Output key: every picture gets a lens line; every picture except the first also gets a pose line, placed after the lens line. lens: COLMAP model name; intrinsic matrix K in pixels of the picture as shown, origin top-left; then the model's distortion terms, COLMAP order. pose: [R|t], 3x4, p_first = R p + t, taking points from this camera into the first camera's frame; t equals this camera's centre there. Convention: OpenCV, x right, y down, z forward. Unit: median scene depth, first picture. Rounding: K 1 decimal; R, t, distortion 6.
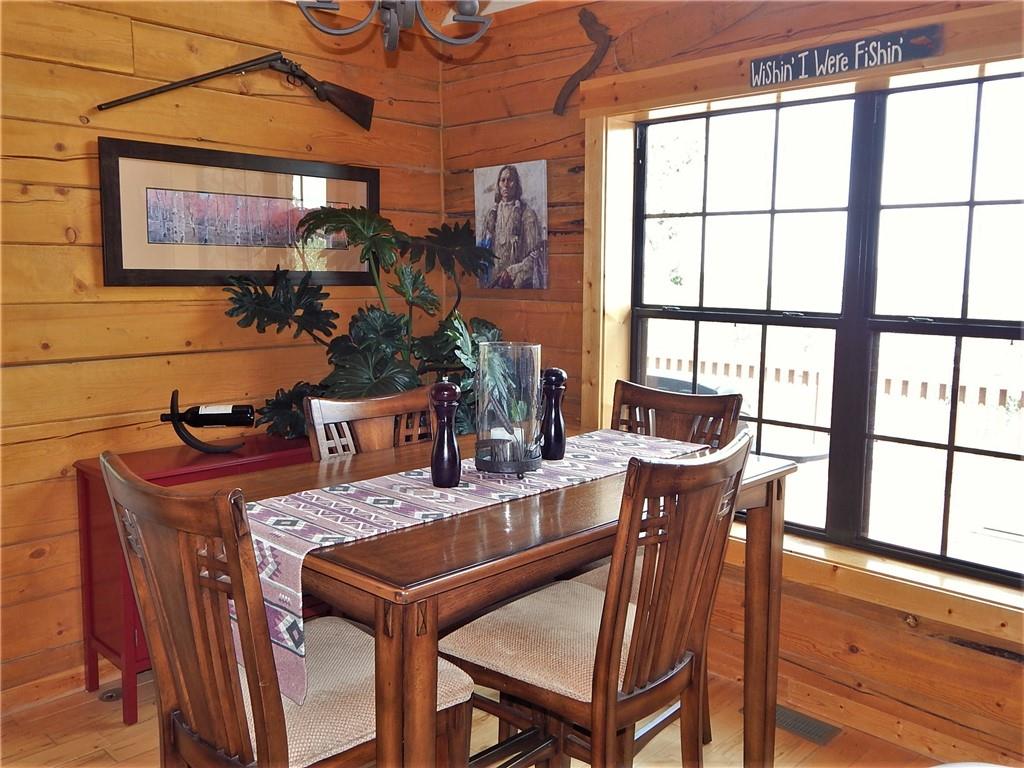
lens RADIAL K [[843.0, 0, 511.4], [0, 843.0, 383.6], [0, 0, 1]] dist [-0.002229, -0.009396]
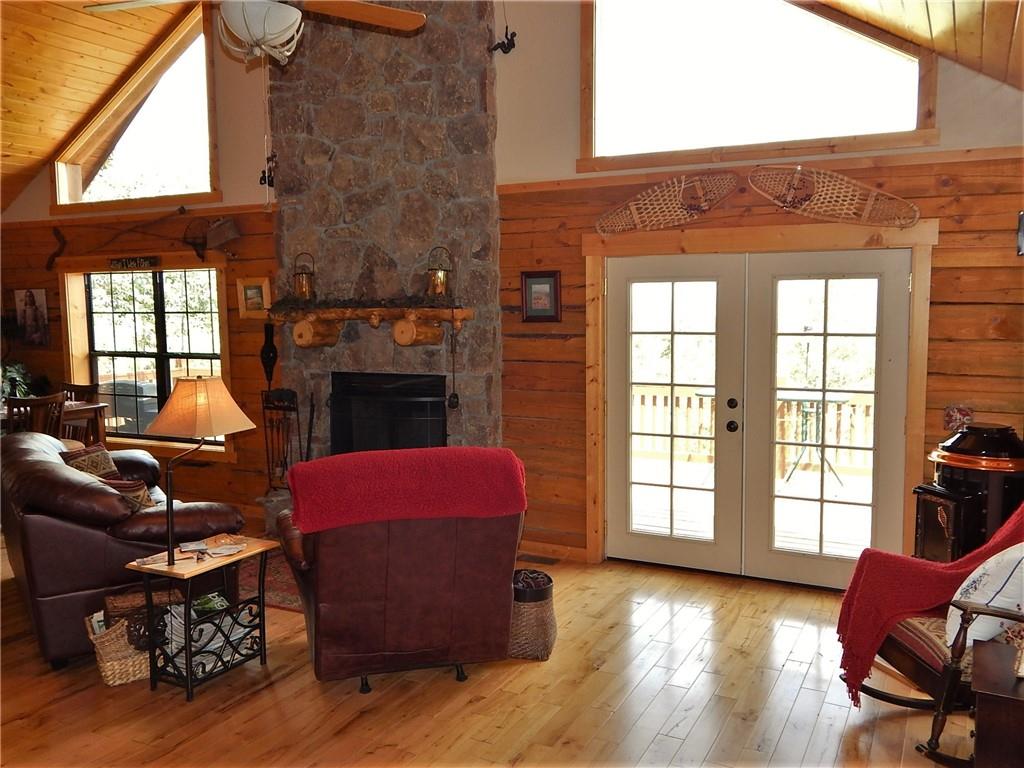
lens RADIAL K [[843.0, 0, 514.7], [0, 843.0, 381.0], [0, 0, 1]] dist [-0.002229, -0.009396]
pose [[0.948757, -0.049082, 0.312172, 0.524054], [0.060397, 0.997818, -0.026673, 0.120970], [-0.310182, 0.044161, 0.949651, -1.545483]]
